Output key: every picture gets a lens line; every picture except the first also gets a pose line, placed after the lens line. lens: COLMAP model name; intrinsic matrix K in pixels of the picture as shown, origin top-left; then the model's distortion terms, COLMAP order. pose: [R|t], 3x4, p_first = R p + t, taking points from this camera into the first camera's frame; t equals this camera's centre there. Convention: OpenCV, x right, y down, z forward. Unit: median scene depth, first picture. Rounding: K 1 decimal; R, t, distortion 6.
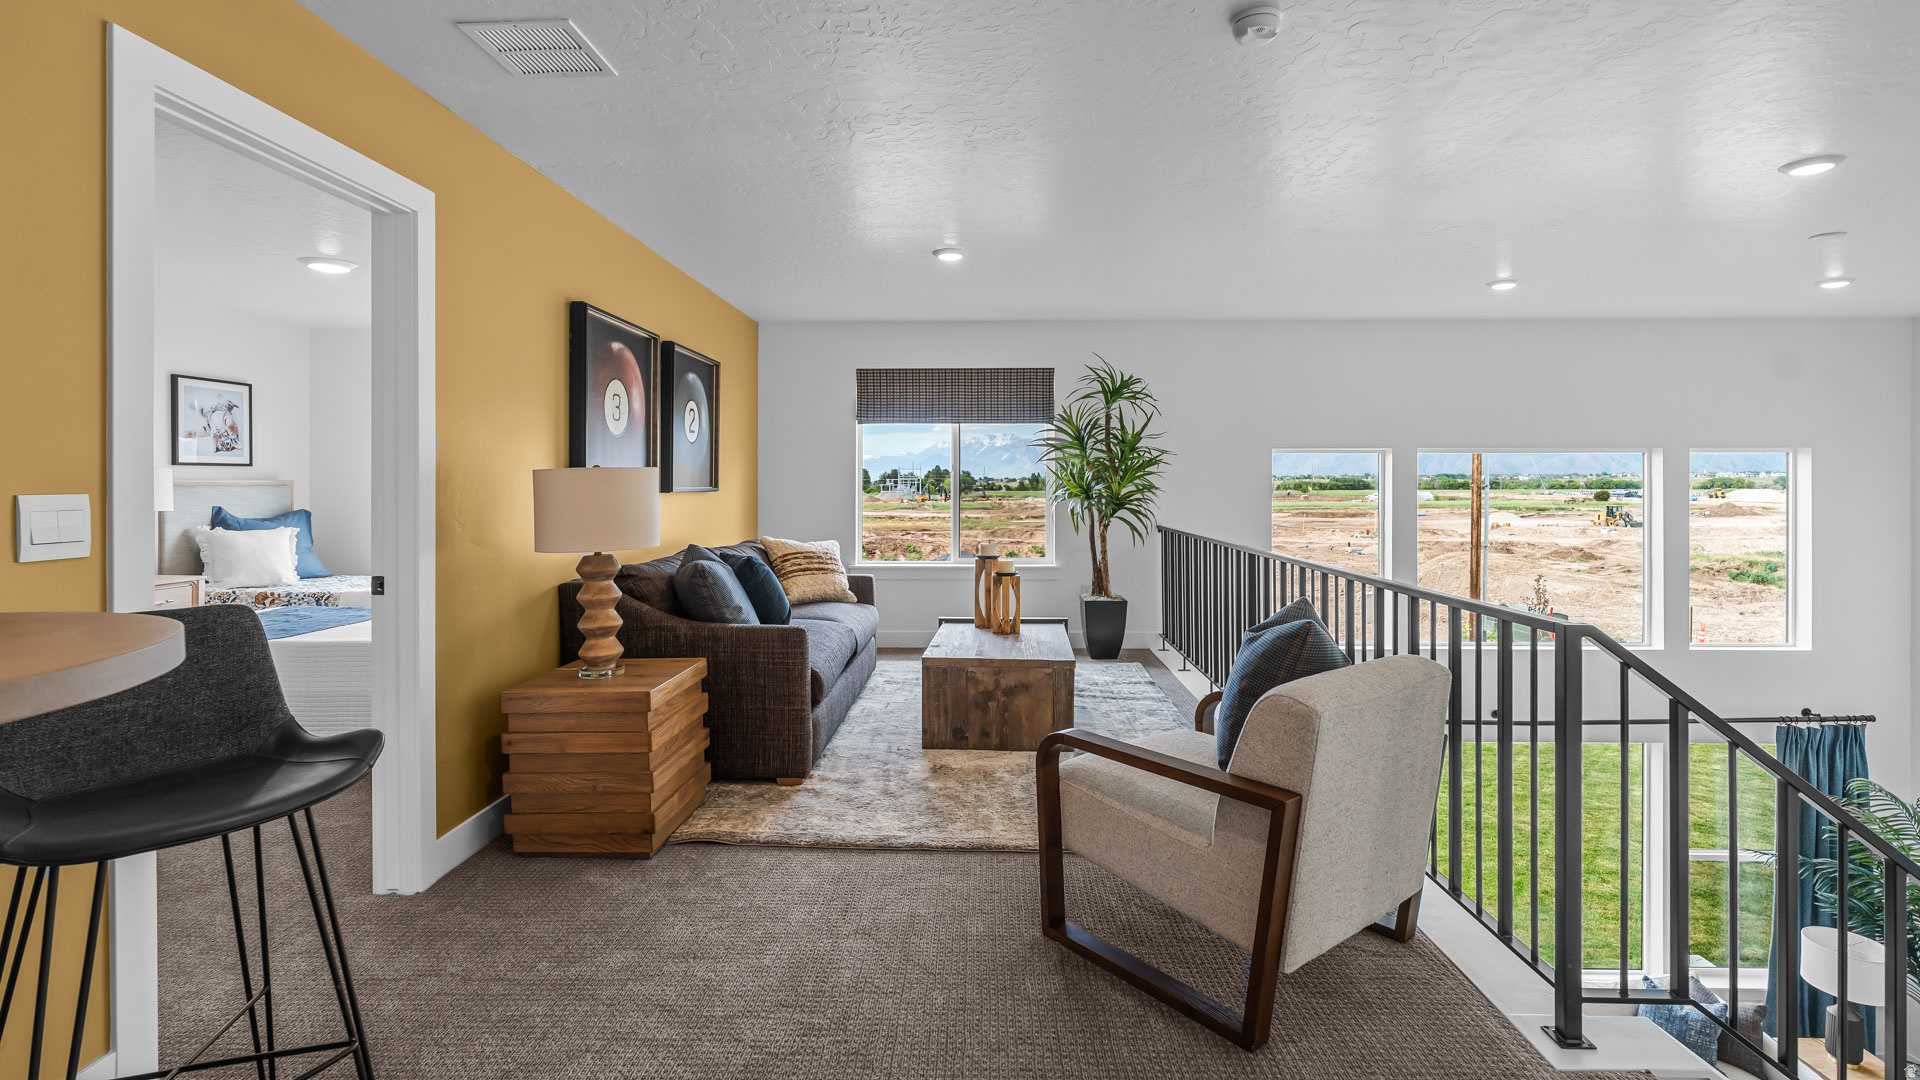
lens RADIAL K [[853.0, 0, 963.6], [0, 853.0, 487.6], [0, 0, 1]] dist [-0.005899, -0.000172]
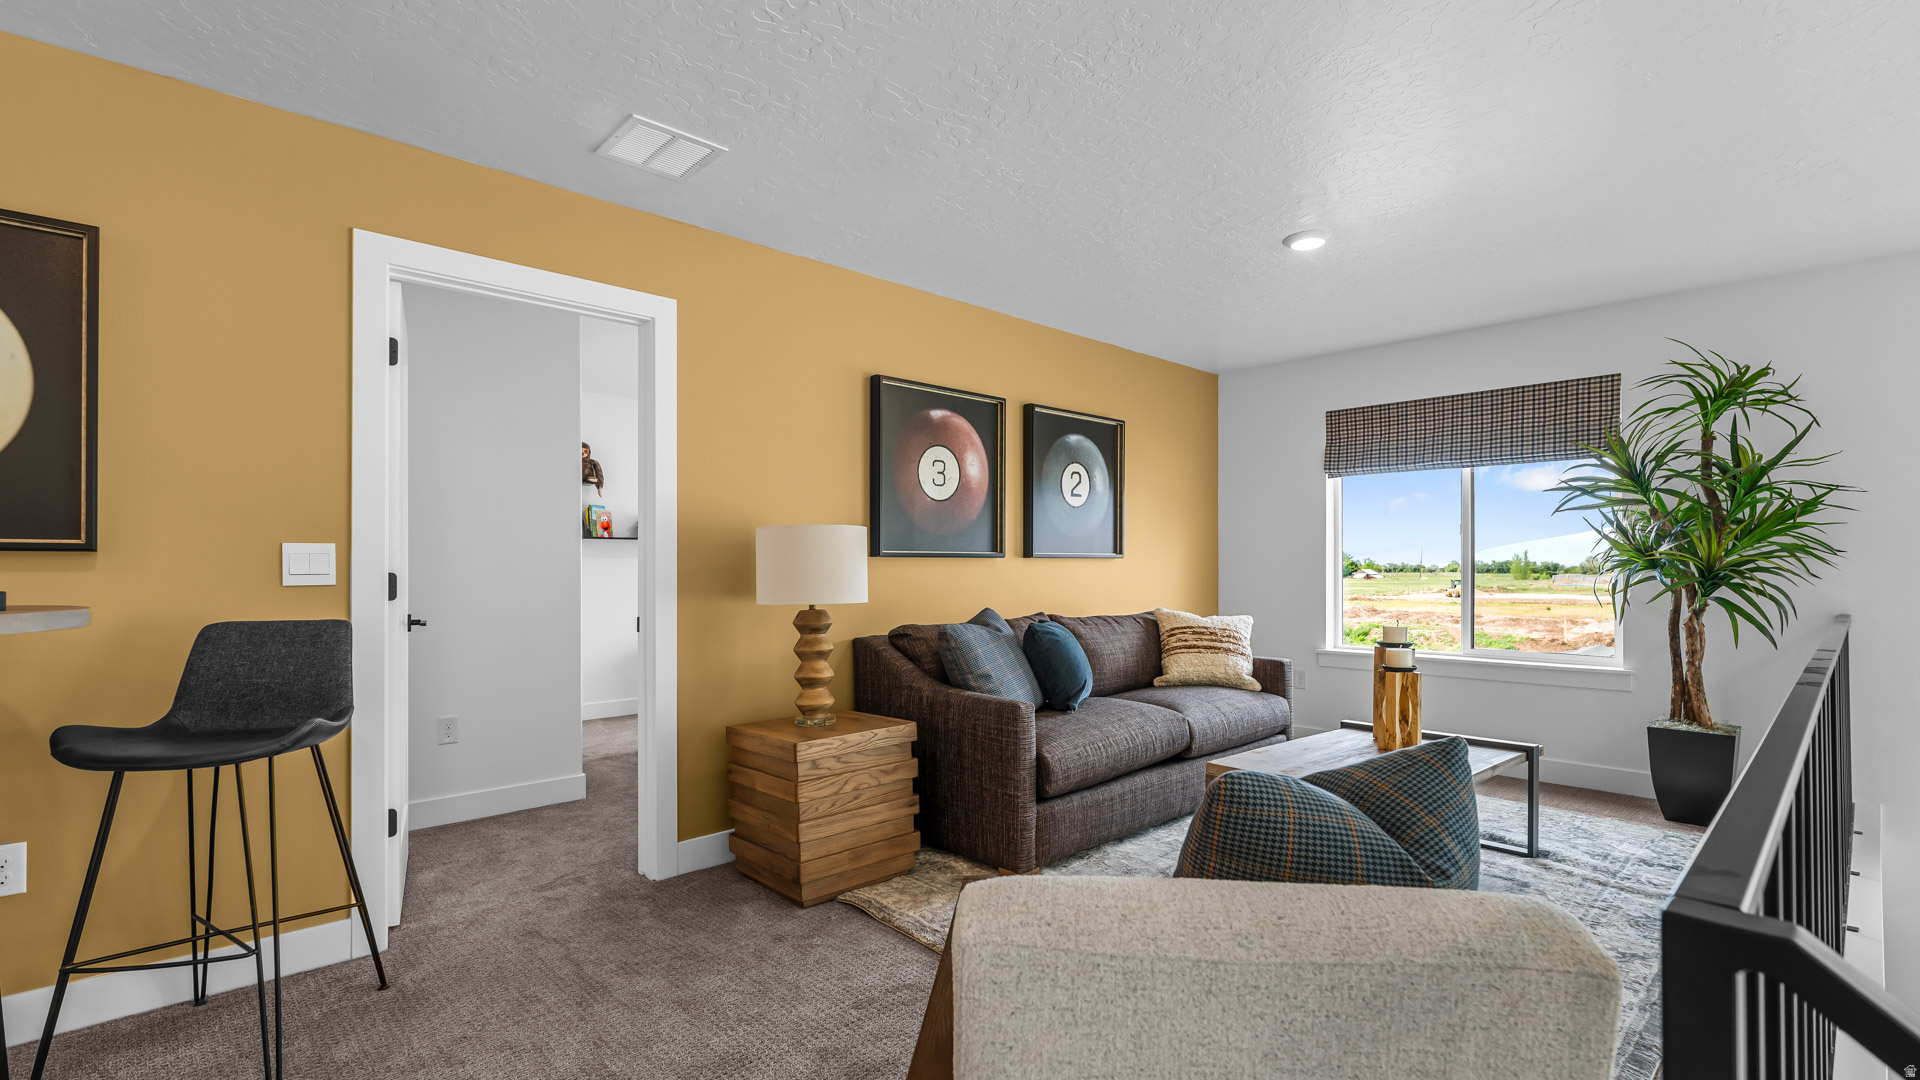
lens RADIAL K [[853.0, 0, 993.1], [0, 853.0, 564.7], [0, 0, 1]] dist [-0.005899, -0.000172]
pose [[0.718231, -0.002030, -0.695802, 0.264795], [-0.001312, 0.999990, -0.004272, 0.015629], [0.695804, 0.003981, 0.718221, 0.223726]]
